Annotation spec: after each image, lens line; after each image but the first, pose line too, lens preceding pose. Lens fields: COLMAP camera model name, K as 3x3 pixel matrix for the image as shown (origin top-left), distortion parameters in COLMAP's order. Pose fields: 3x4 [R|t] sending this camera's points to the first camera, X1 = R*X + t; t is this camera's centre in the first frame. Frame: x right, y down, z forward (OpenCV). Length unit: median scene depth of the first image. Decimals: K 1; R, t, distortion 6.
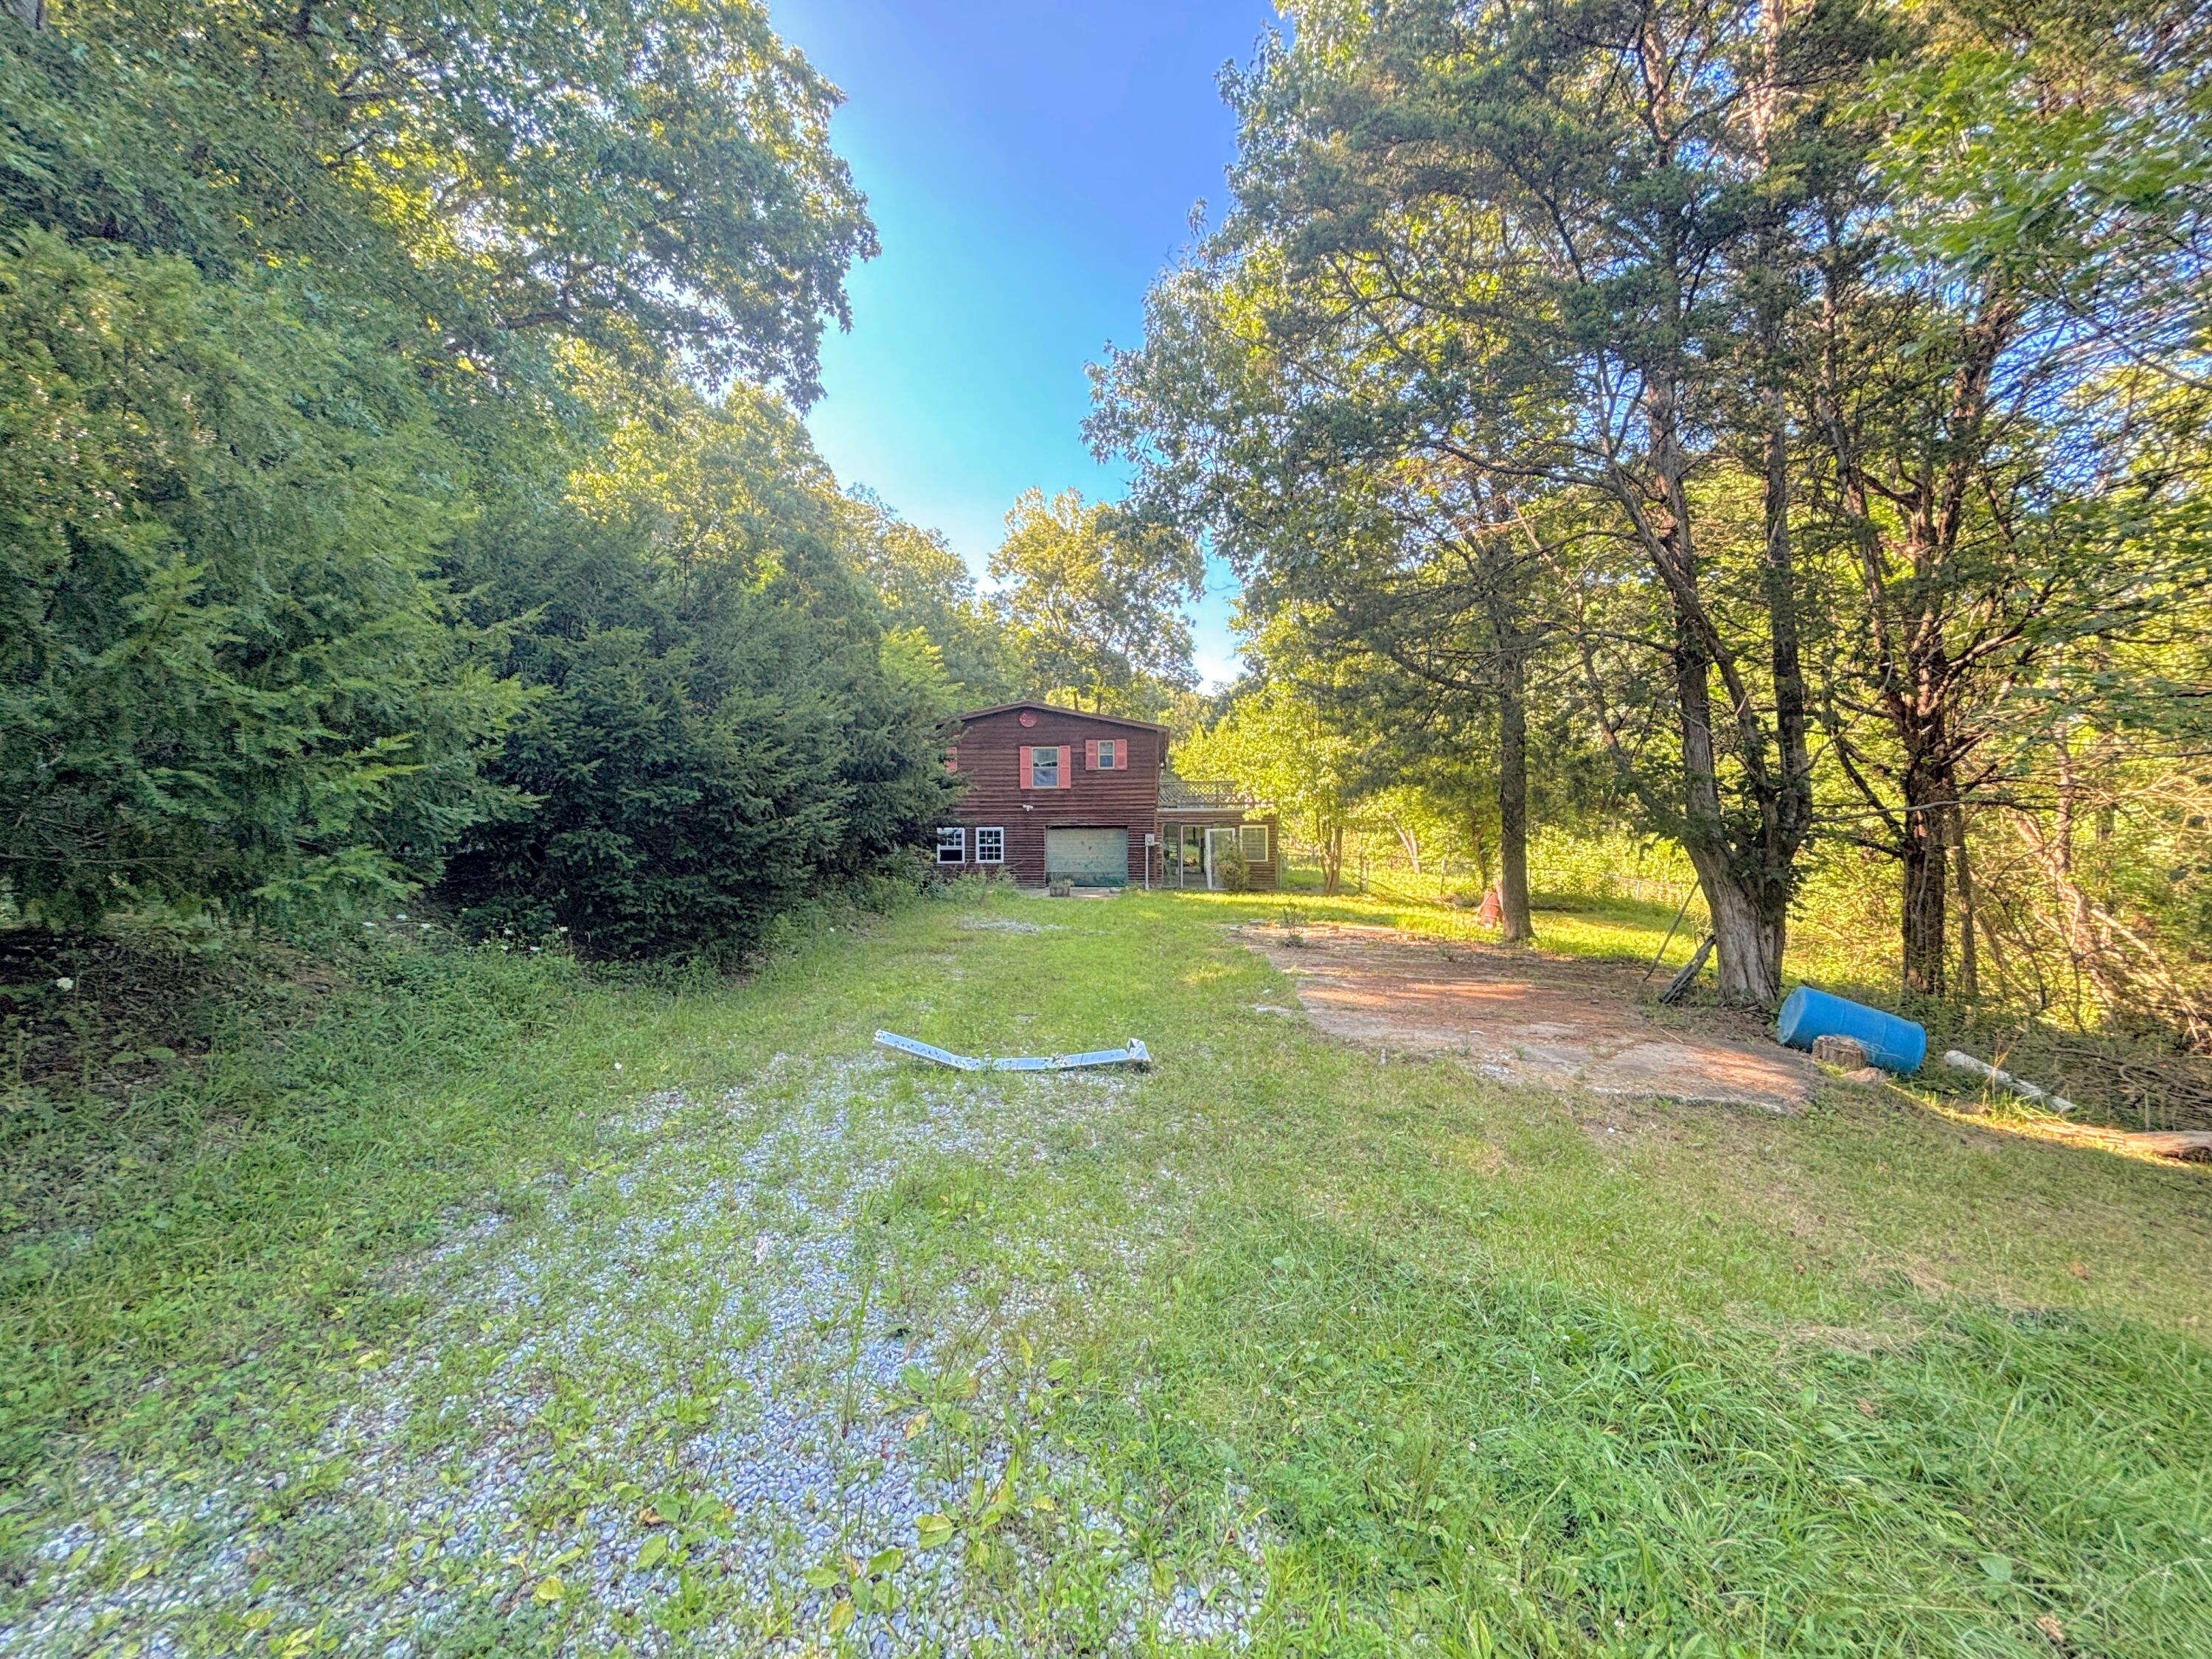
lens RADIAL K [[888.7, 0, 1118.8], [0, 888.7, 826.6], [0, 0, 1]] dist [0.003746, -0.002524]
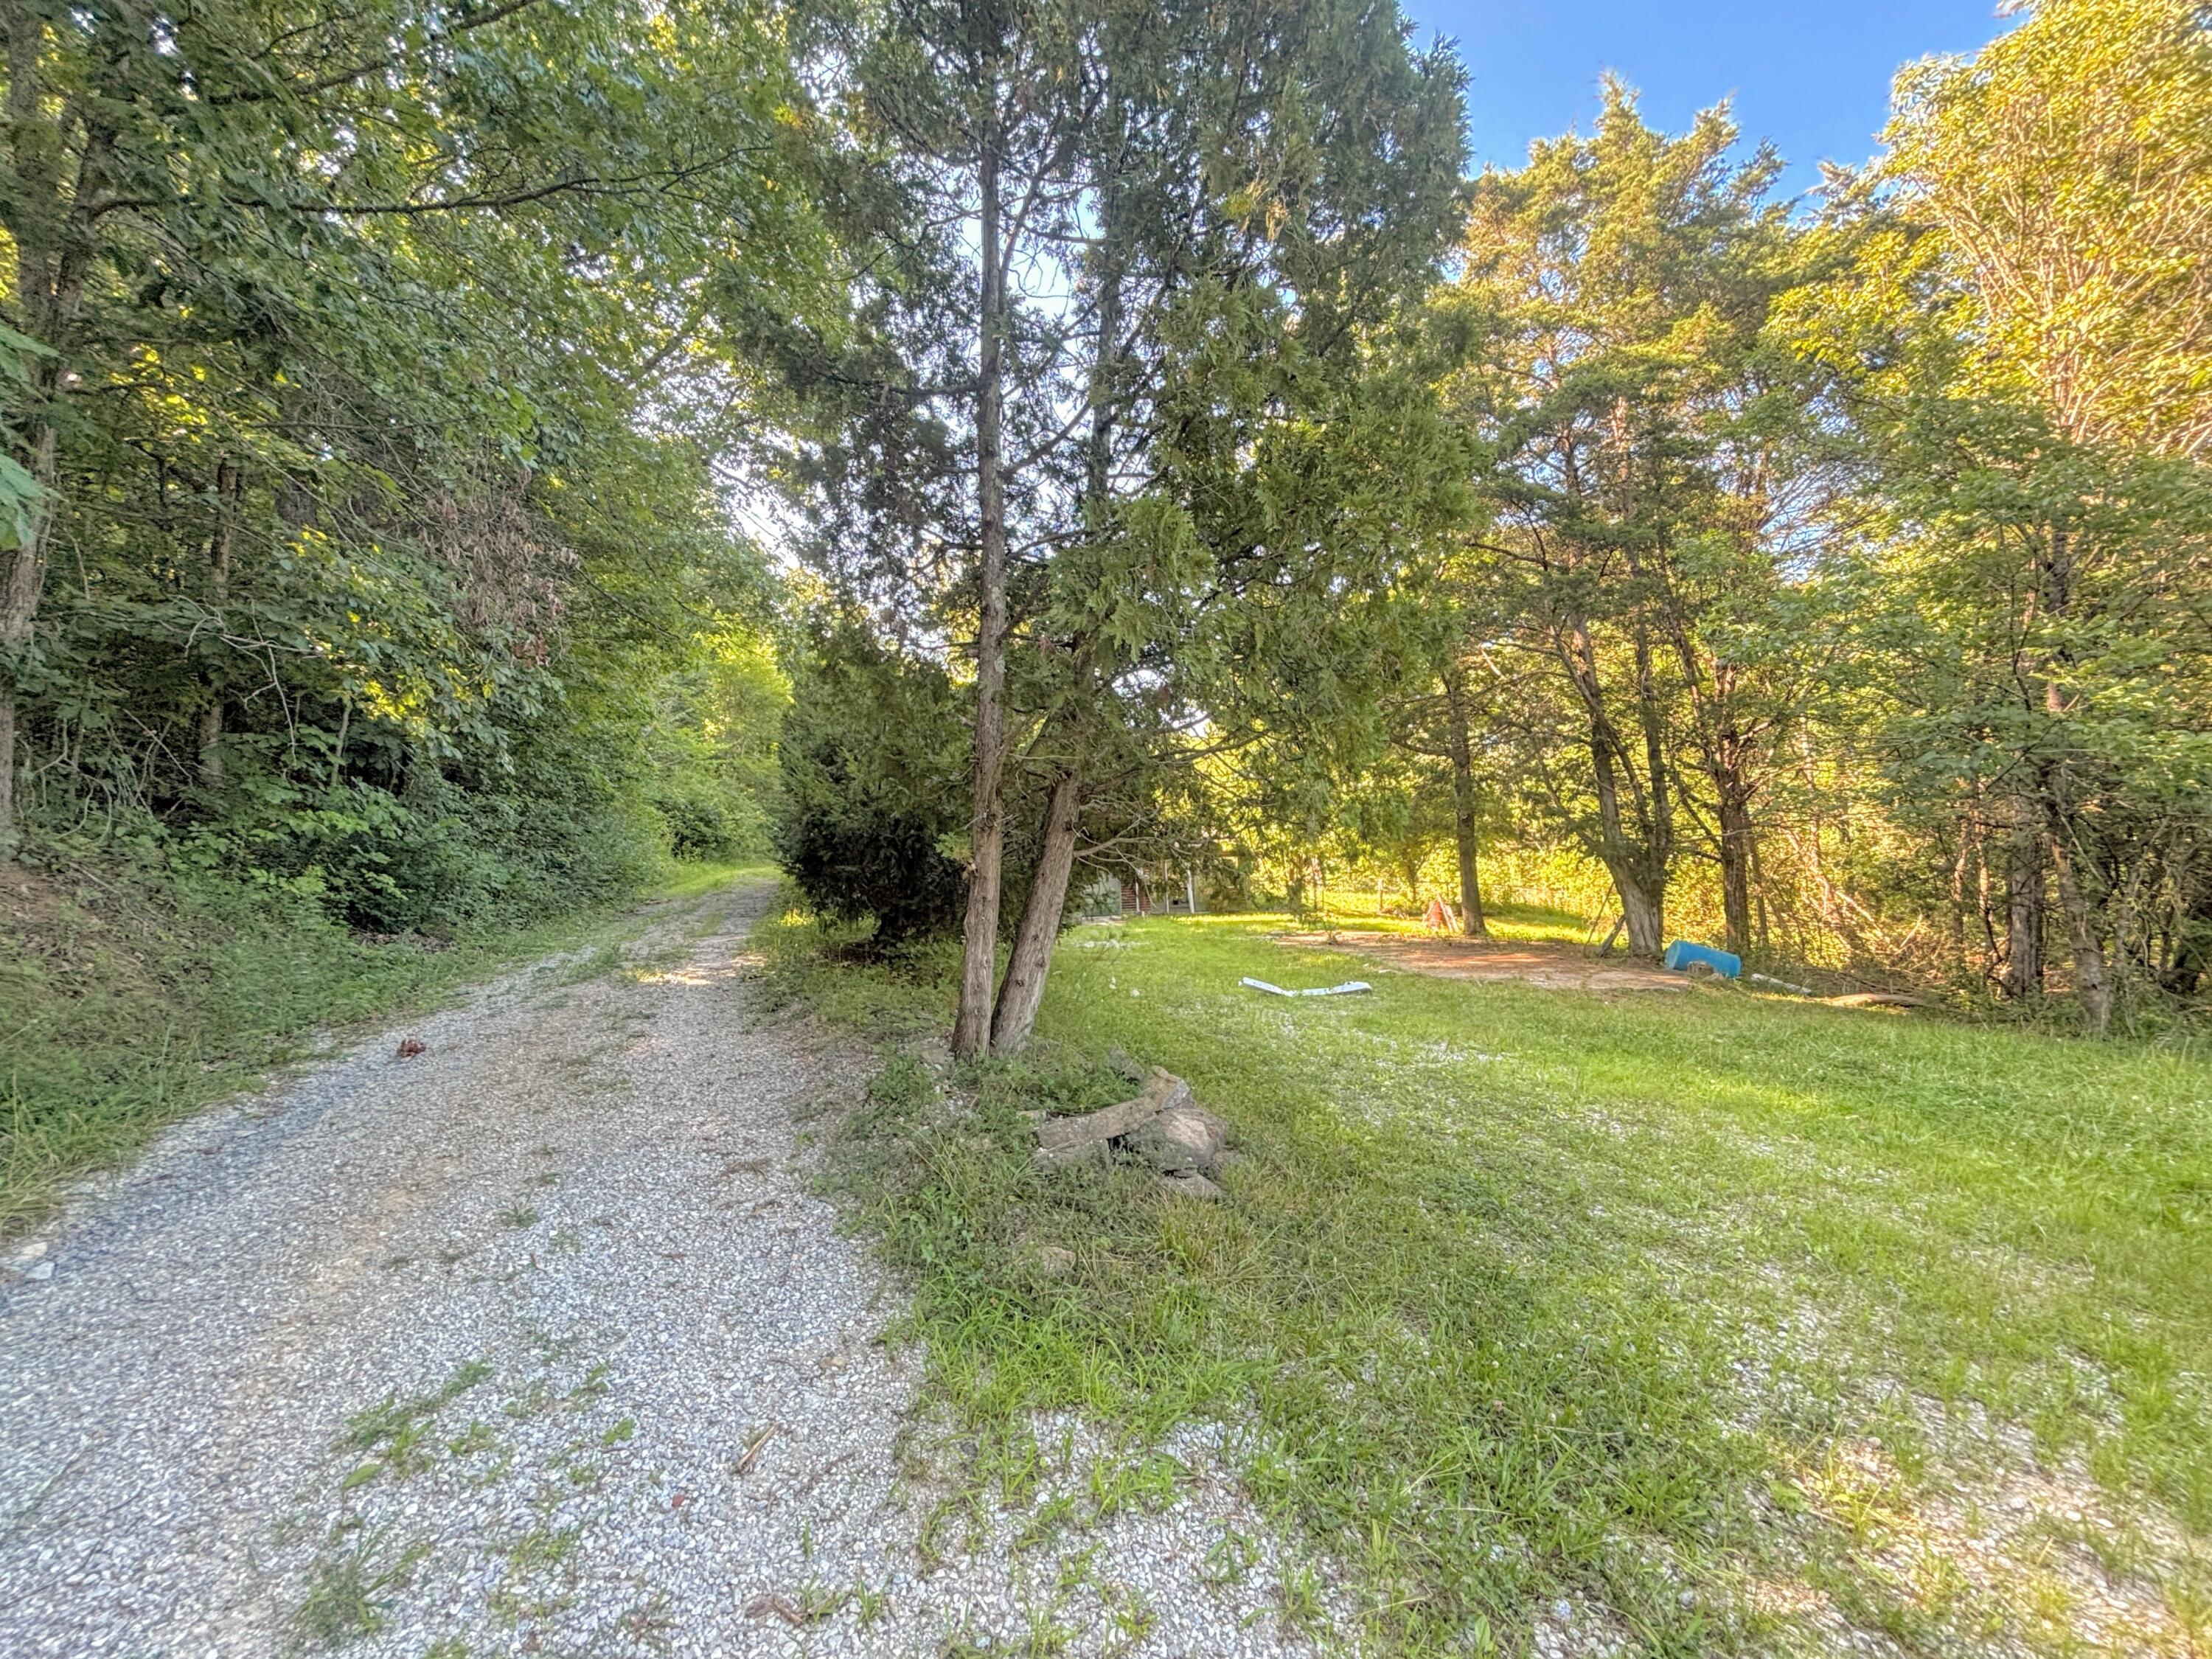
lens RADIAL K [[888.7, 0, 1153.4], [0, 888.7, 813.4], [0, 0, 1]] dist [0.003746, -0.002524]
pose [[0.986740, -0.030878, 0.159345, -0.255214], [0.038816, 0.998143, -0.046946, -0.012479], [-0.157600, 0.052509, 0.986106, -0.282122]]
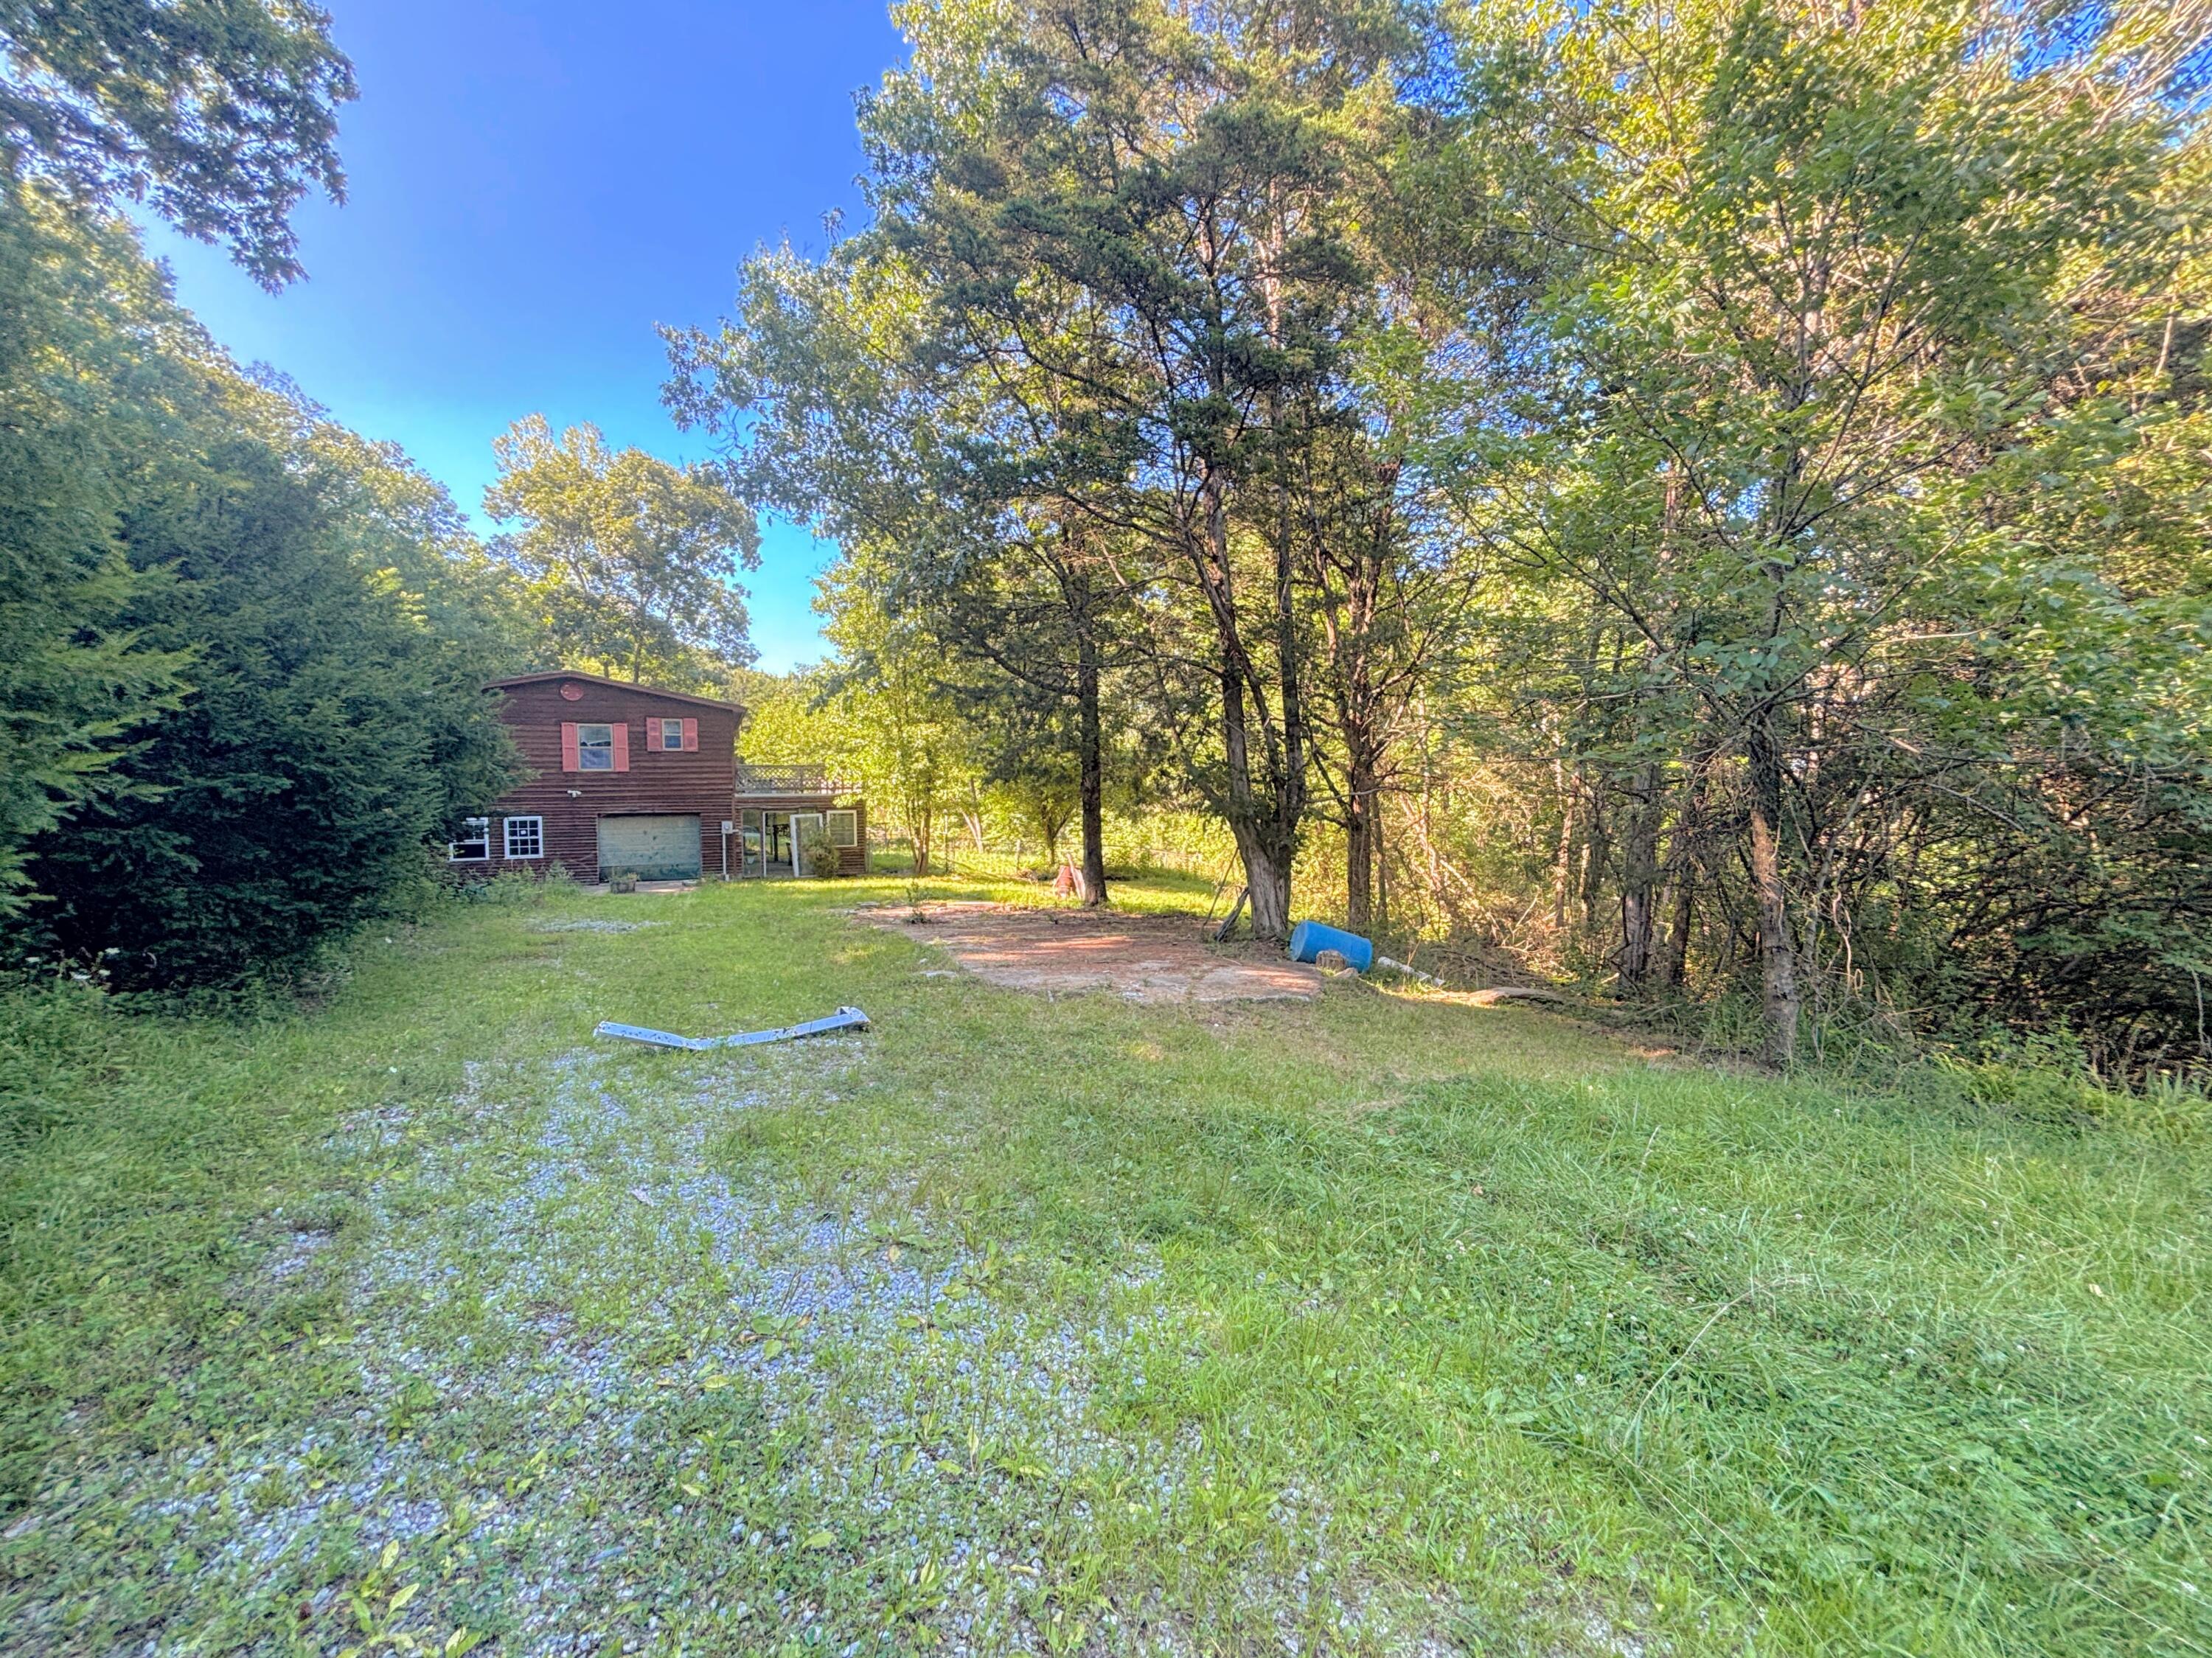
lens RADIAL K [[888.6, 0, 1125.4], [0, 888.6, 824.0], [0, 0, 1]] dist [0.003746, -0.002524]
pose [[0.878413, -0.020046, 0.477481, -0.075964], [0.012703, 0.999746, 0.018603, -0.001027], [-0.477733, -0.010276, 0.878445, -0.050086]]
